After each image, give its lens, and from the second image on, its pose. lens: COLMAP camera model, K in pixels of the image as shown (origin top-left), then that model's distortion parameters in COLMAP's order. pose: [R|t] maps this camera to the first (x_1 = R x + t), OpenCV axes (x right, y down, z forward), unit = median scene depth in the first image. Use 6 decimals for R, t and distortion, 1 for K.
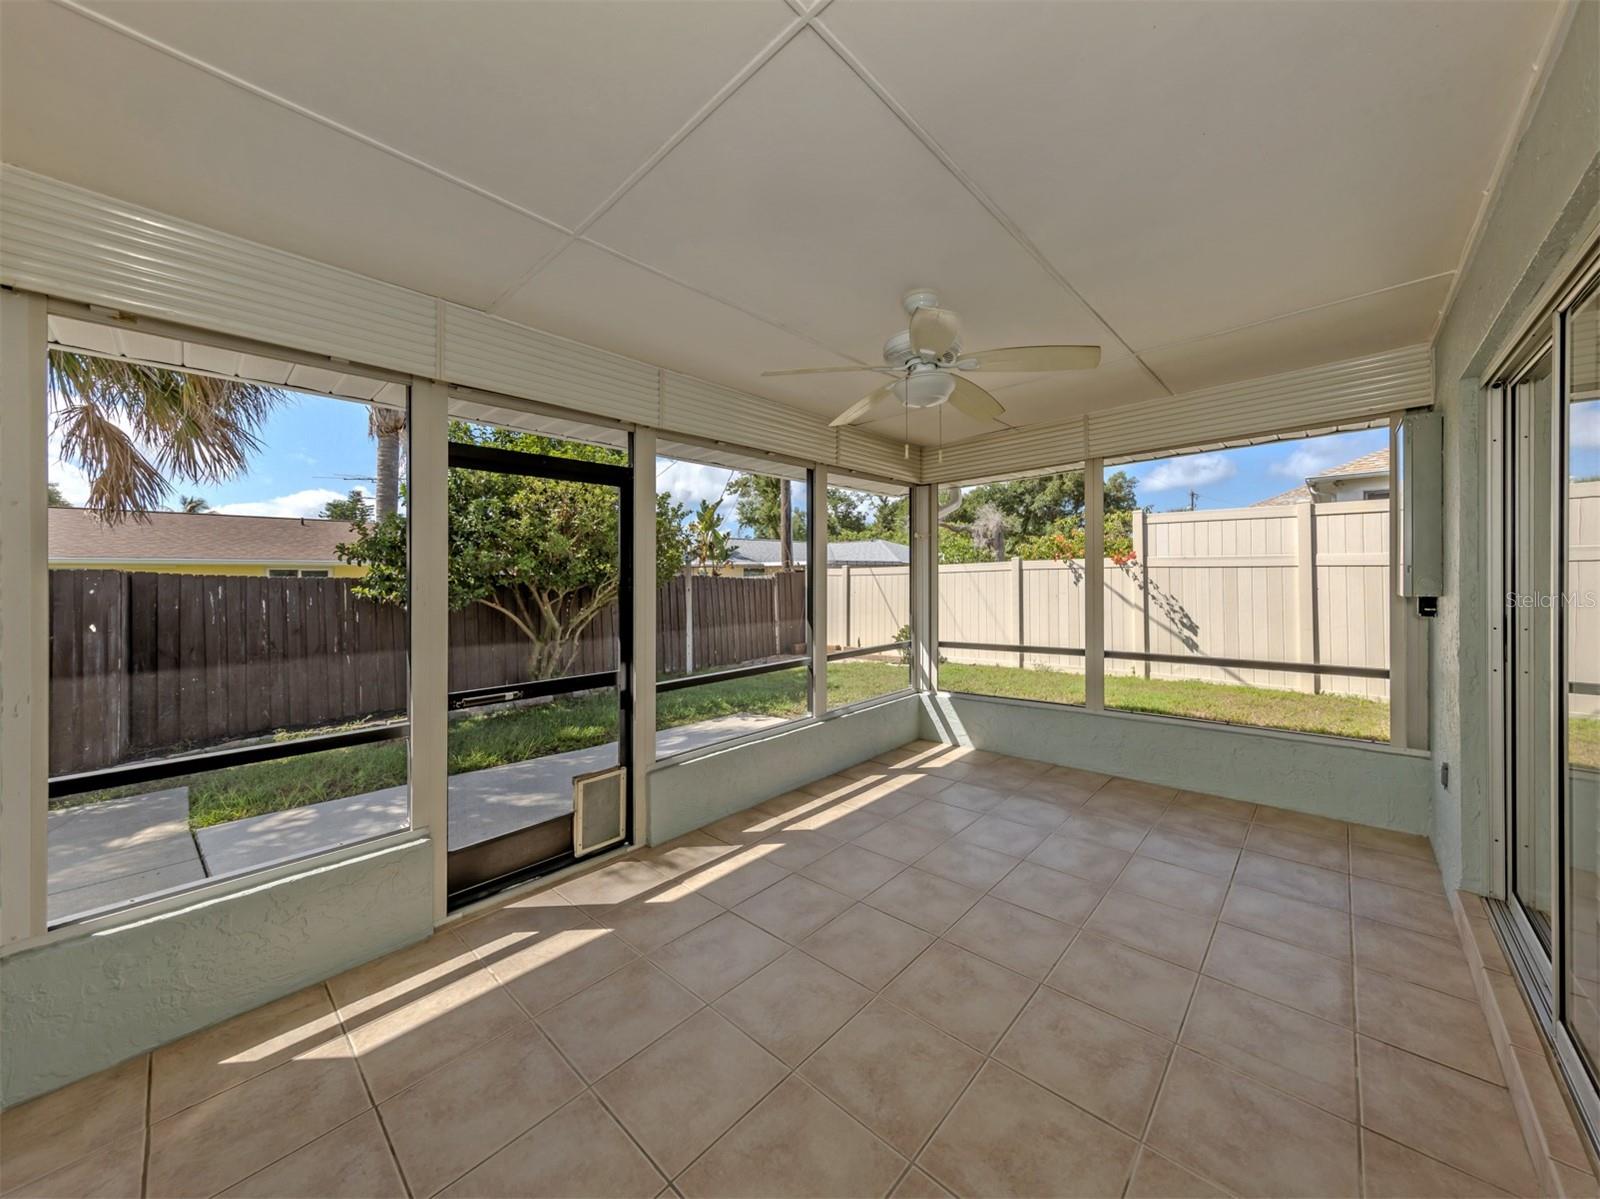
lens RADIAL K [[591.9, 0, 779.5], [0, 591.9, 594.8], [0, 0, 1]] dist [-0.000027, -0.000004]
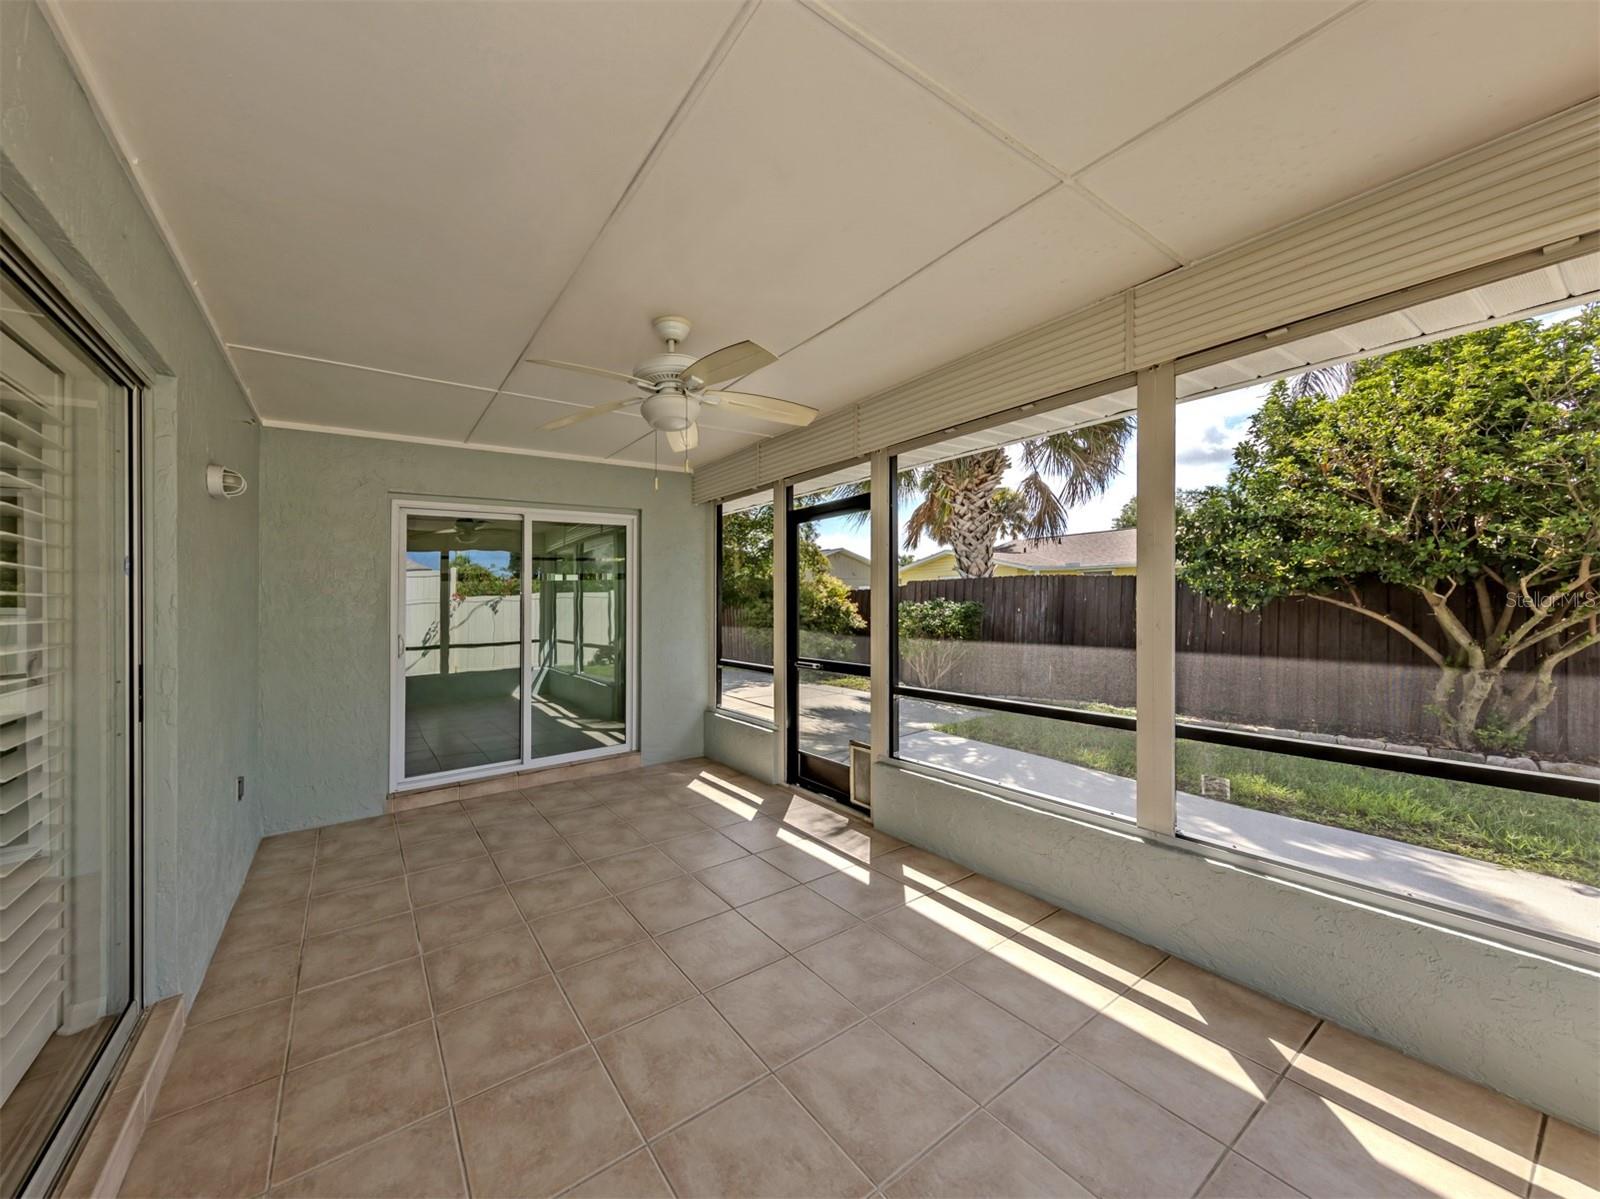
lens RADIAL K [[591.9, 0, 779.5], [0, 591.9, 594.8], [0, 0, 1]] dist [-0.000027, -0.000004]
pose [[-0.190452, 0.021720, -0.981456, 1.013243], [0.004115, 0.999764, 0.021327, -0.045893], [0.981688, 0.000023, -0.190497, 1.153153]]
